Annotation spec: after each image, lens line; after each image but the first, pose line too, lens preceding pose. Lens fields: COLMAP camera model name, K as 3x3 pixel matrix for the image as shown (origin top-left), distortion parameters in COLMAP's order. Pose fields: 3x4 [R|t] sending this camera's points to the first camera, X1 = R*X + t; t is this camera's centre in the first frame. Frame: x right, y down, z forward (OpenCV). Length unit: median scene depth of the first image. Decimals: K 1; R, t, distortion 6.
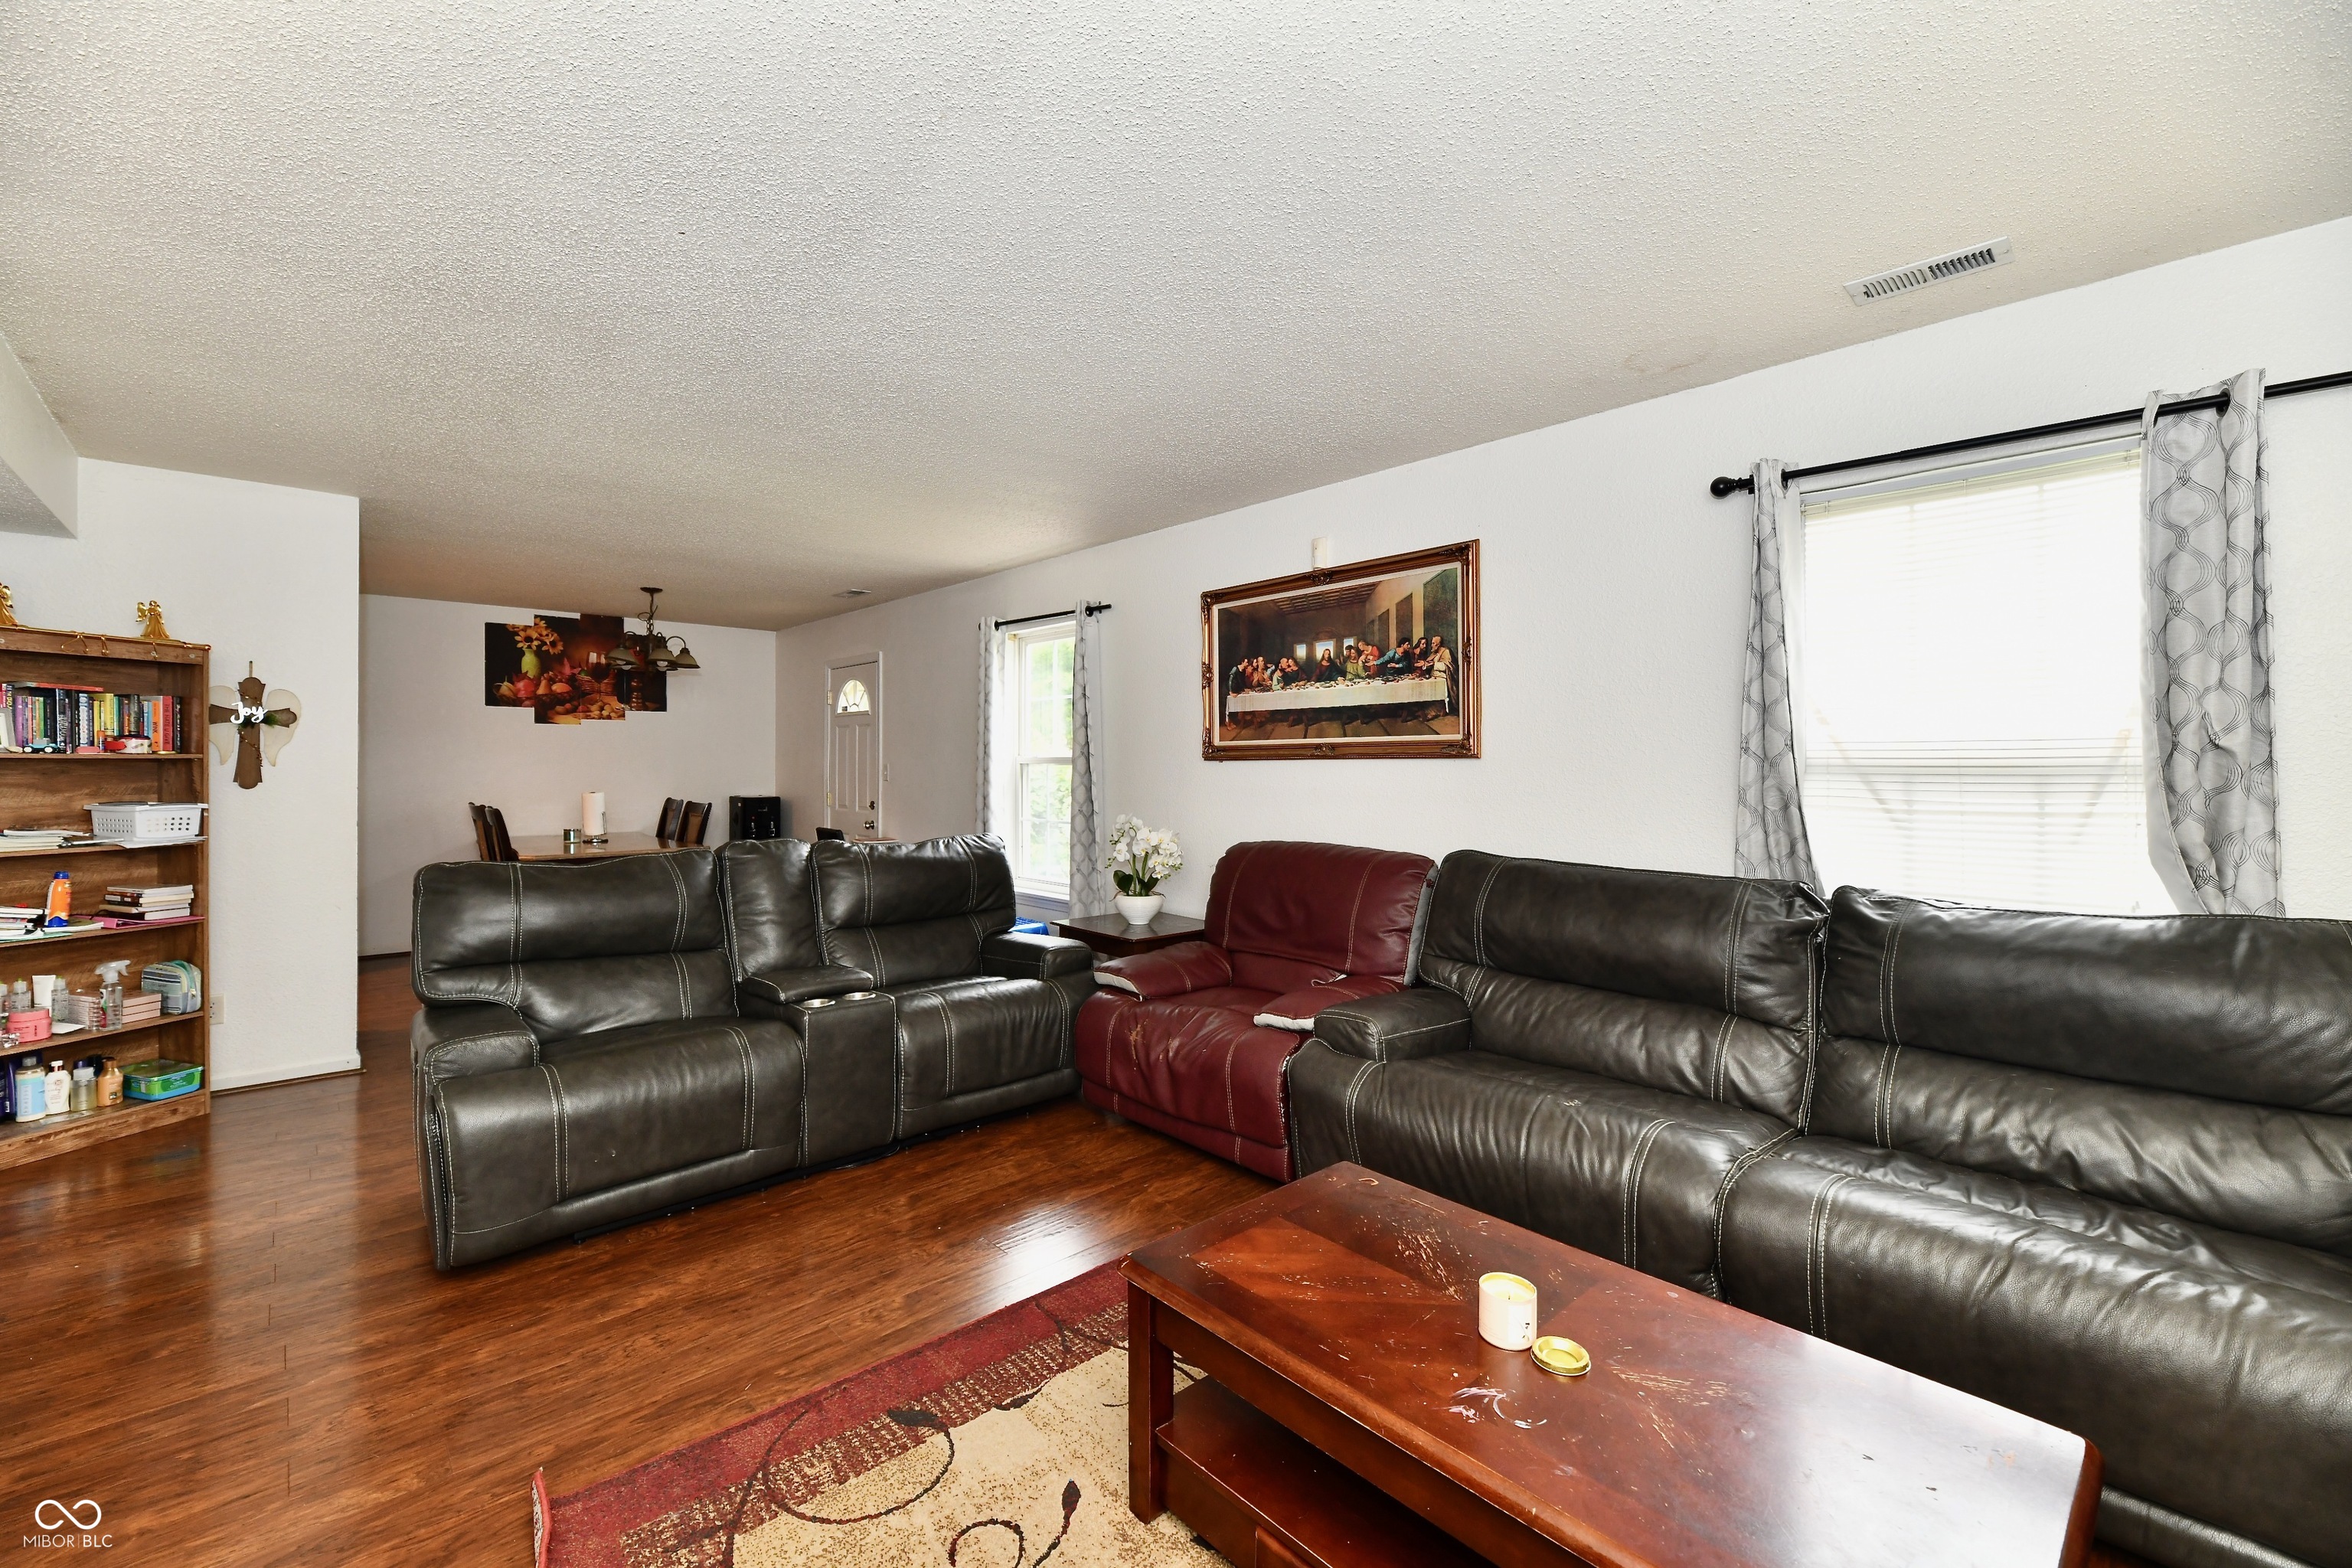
lens RADIAL K [[957.4, 0, 1167.7], [0, 957.4, 773.5], [0, 0, 1]] dist [-0.000042, -0.003791]
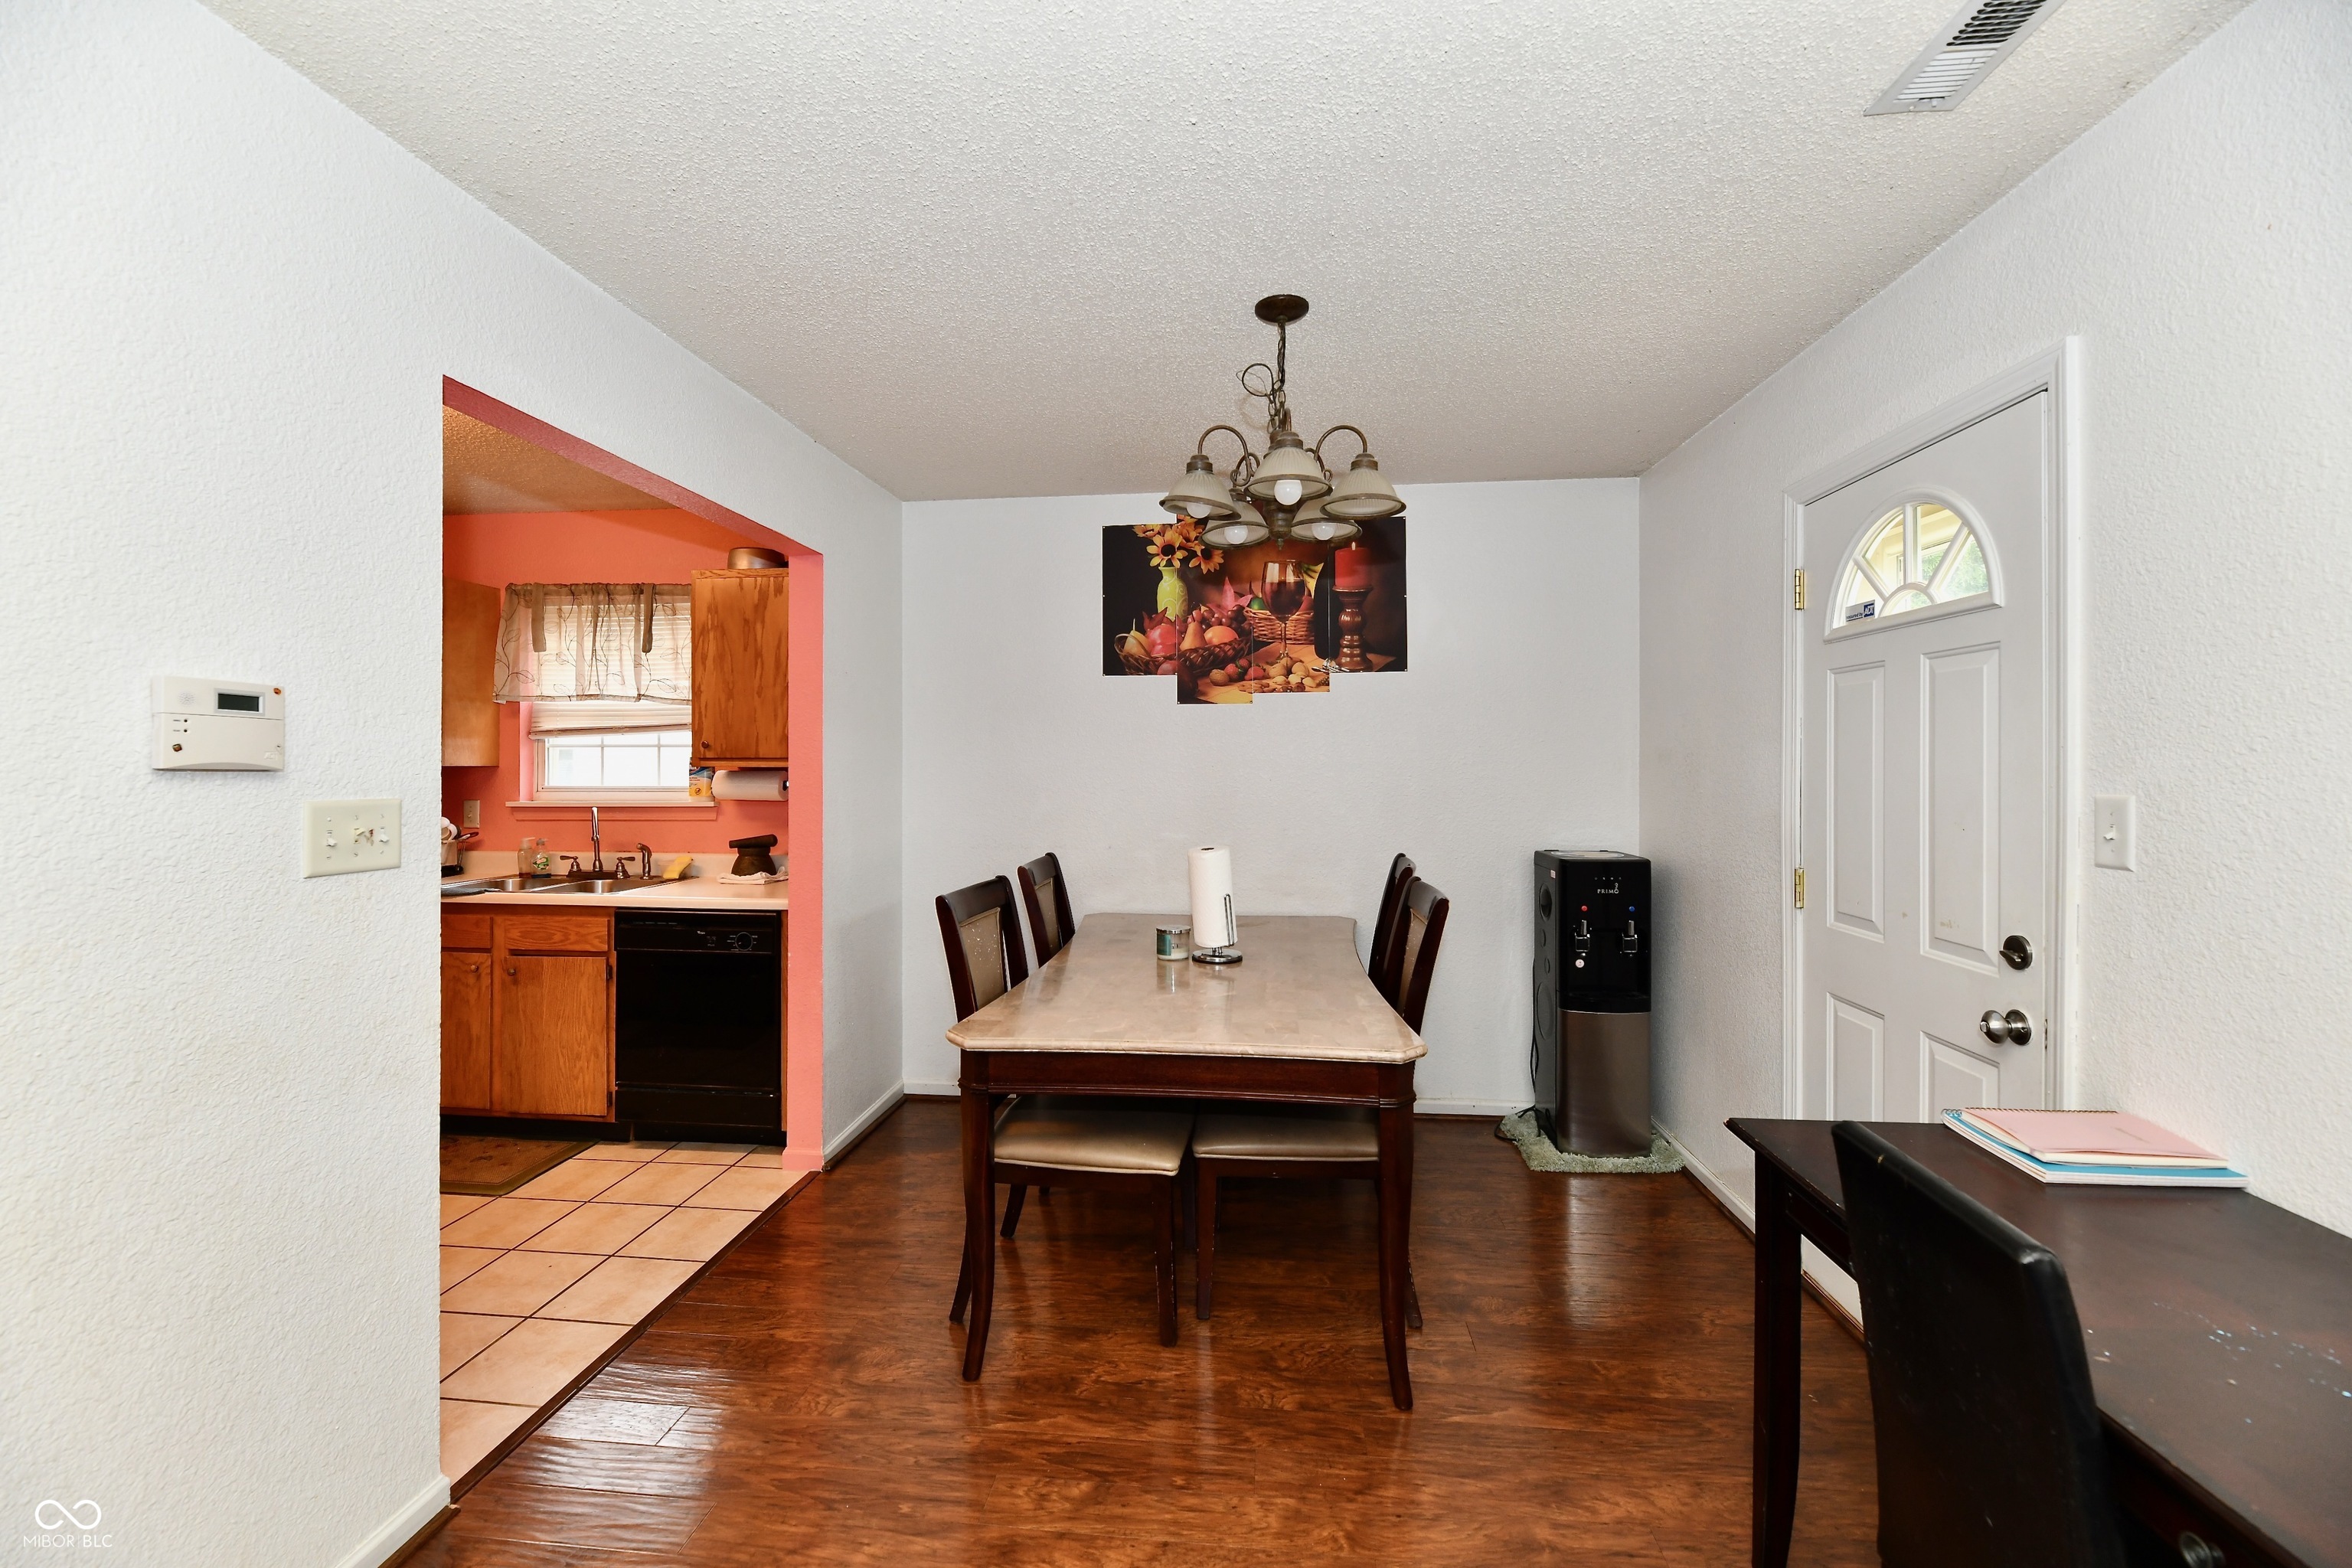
lens RADIAL K [[967.8, 0, 1168.3], [0, 967.8, 763.8], [0, 0, 1]] dist [0.003511, -0.004182]
pose [[0.662149, -0.002879, -0.749366, -0.489060], [-0.004423, 0.999960, -0.007750, -0.027830], [0.749359, 0.008446, 0.662110, 1.209103]]
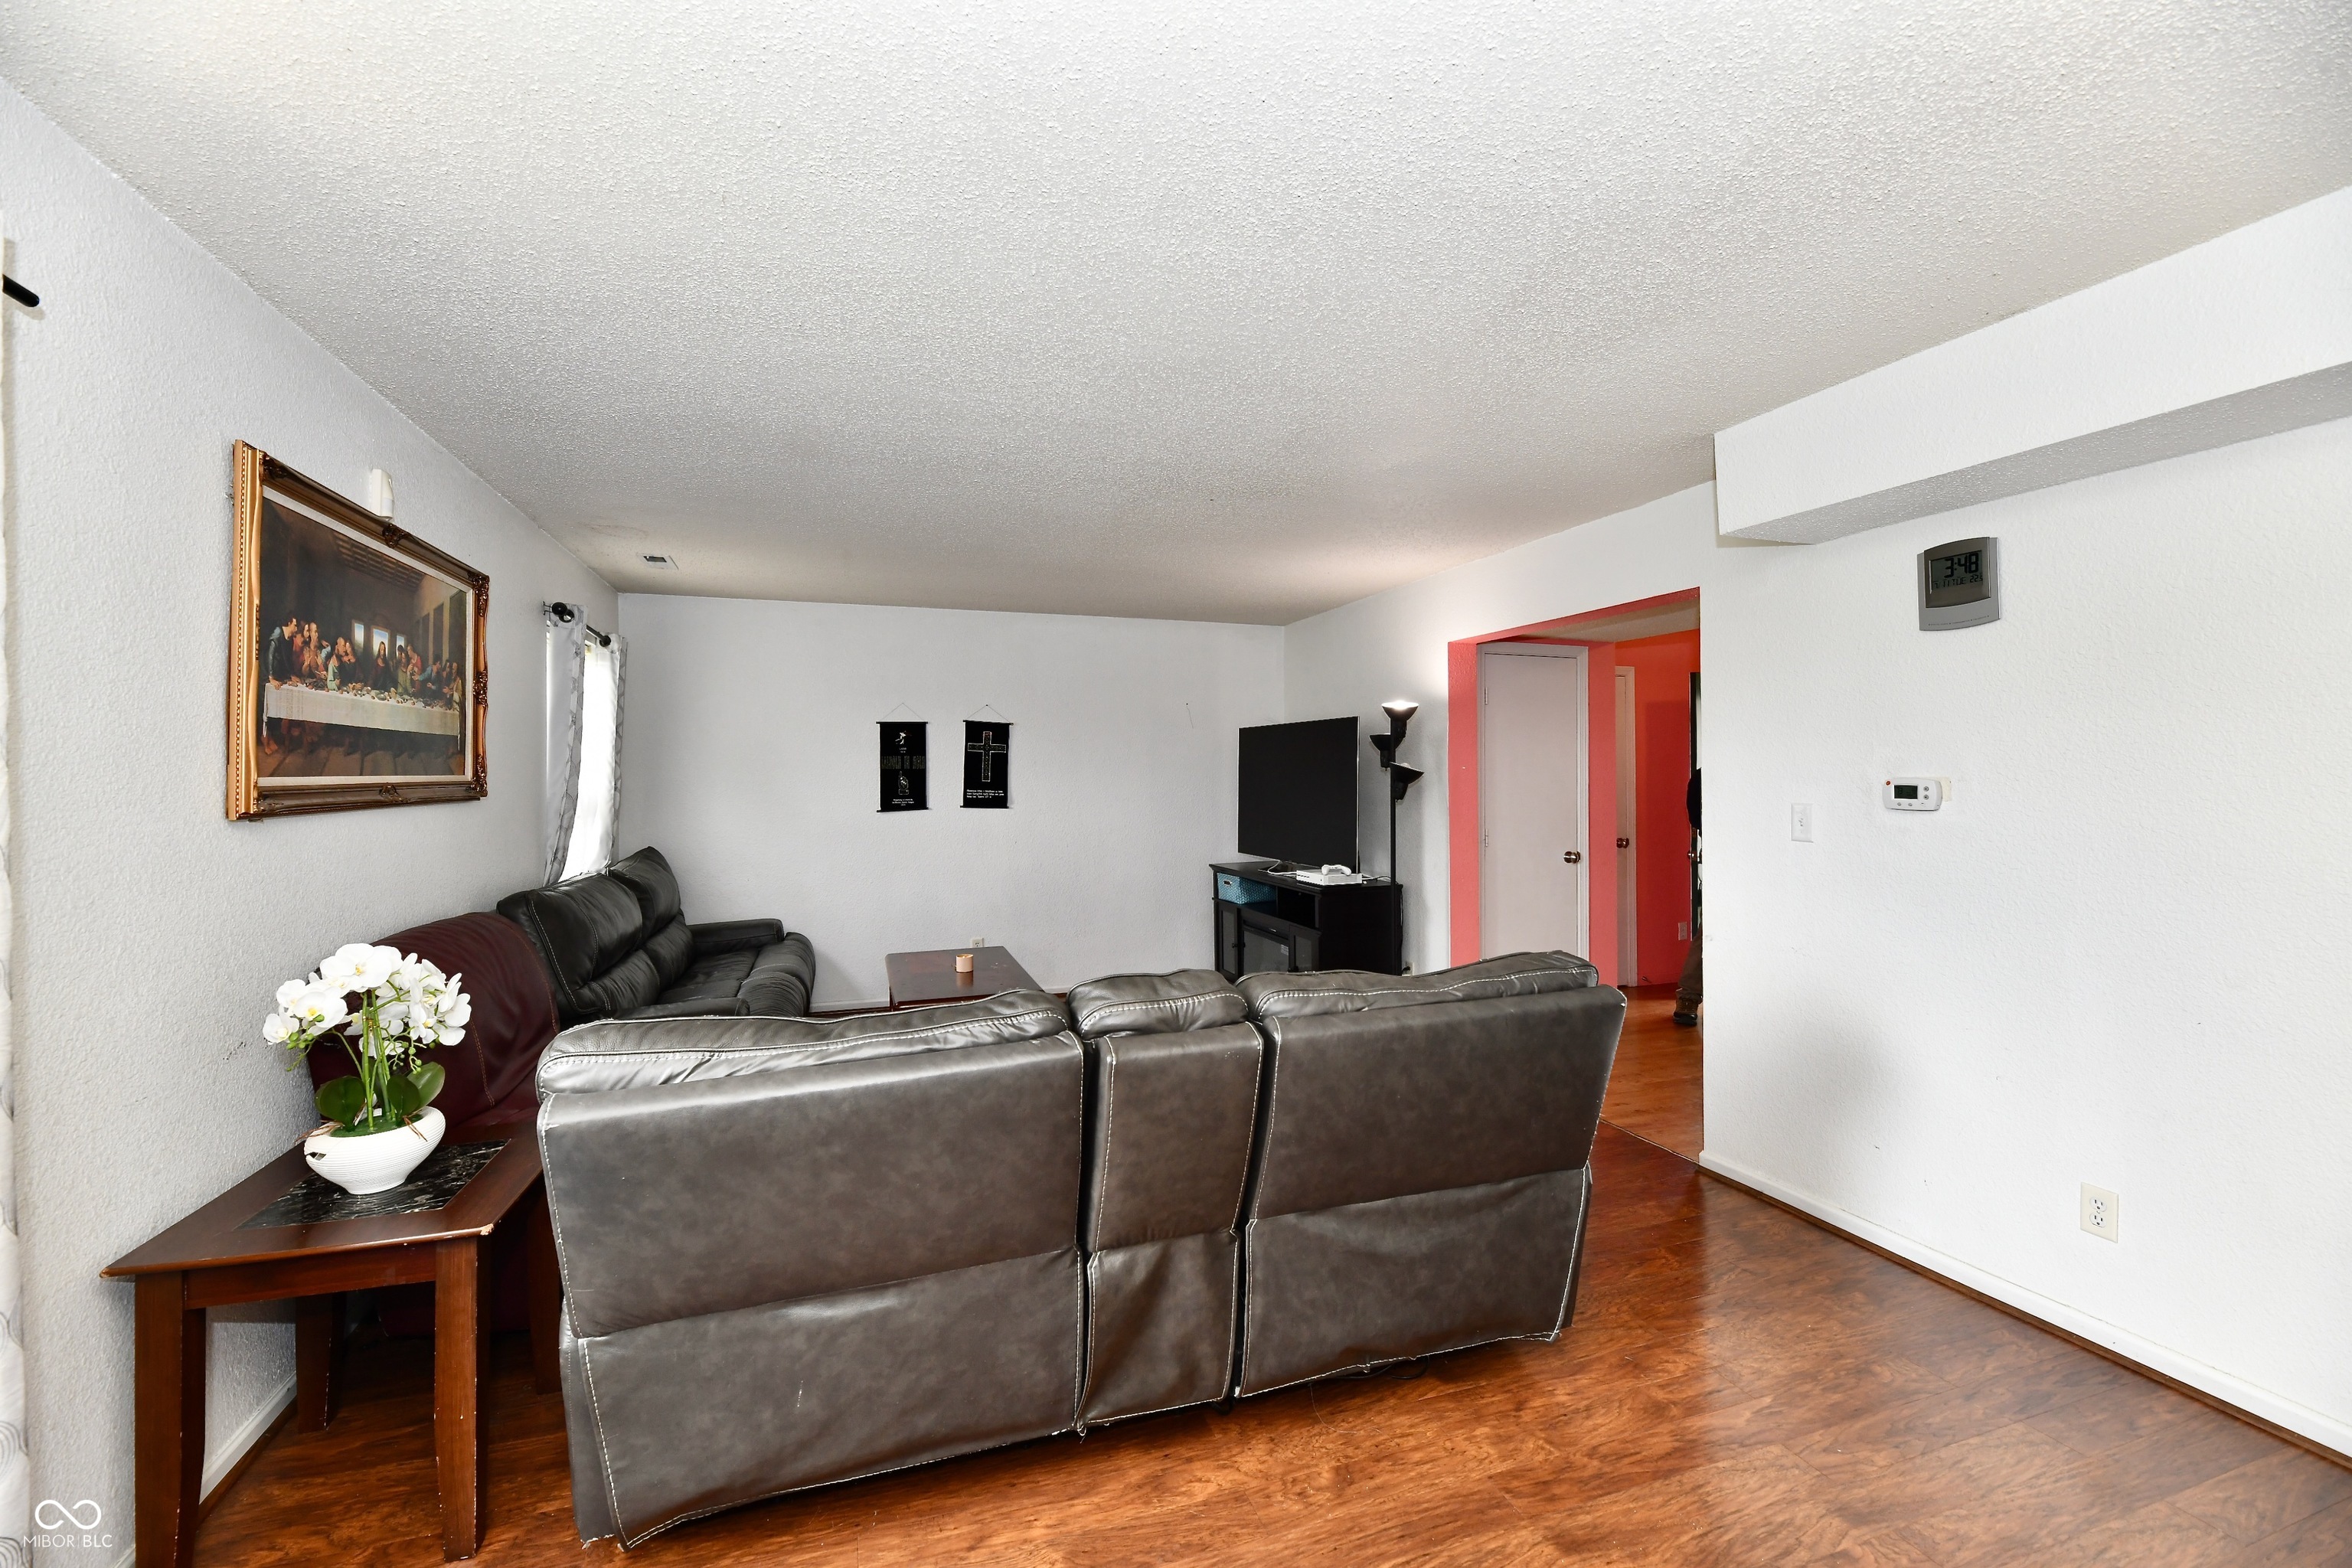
lens RADIAL K [[957.2, 0, 1162.5], [0, 957.2, 771.4], [0, 0, 1]] dist [-0.001775, -0.004839]
pose [[-0.912513, 0.001977, 0.409044, -0.626480], [0.004440, 0.999977, 0.005071, -0.042418], [-0.409024, 0.006443, -0.912501, 1.440765]]
